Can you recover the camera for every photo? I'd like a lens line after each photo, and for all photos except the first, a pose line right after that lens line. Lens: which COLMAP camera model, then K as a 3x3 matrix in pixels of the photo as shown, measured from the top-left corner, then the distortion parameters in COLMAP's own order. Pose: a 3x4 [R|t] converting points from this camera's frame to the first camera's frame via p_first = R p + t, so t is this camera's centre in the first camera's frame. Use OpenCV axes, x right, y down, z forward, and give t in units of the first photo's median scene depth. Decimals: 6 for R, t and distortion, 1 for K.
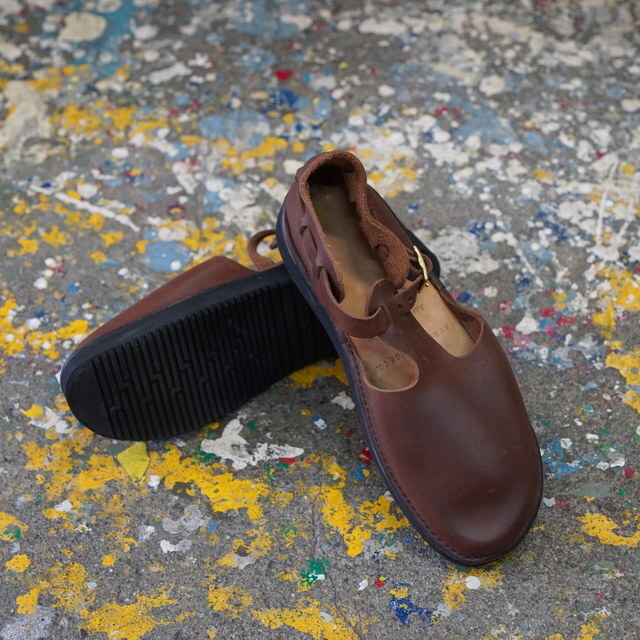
lens RADIAL K [[1424.5, 0, 321.8], [0, 1424.5, 320.0], [0, 0, 1]] dist [0.162885, 0.000000]
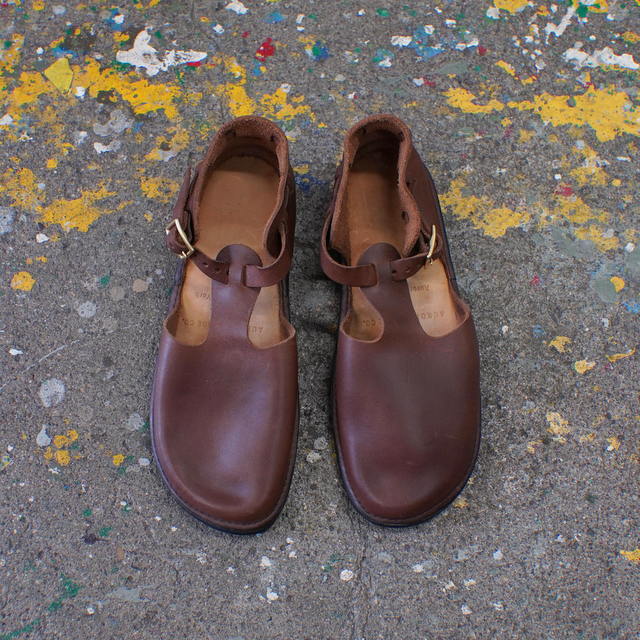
lens RADIAL K [[832.6, 0, 319.9], [0, 832.6, 320.4], [0, 0, 1]] dist [-0.012727, 0.000000]
pose [[0.988849, -0.110568, 0.099757, -0.013481], [0.063571, 0.919189, 0.388651, 0.034873], [-0.134668, -0.377976, 0.915969, 0.297658]]
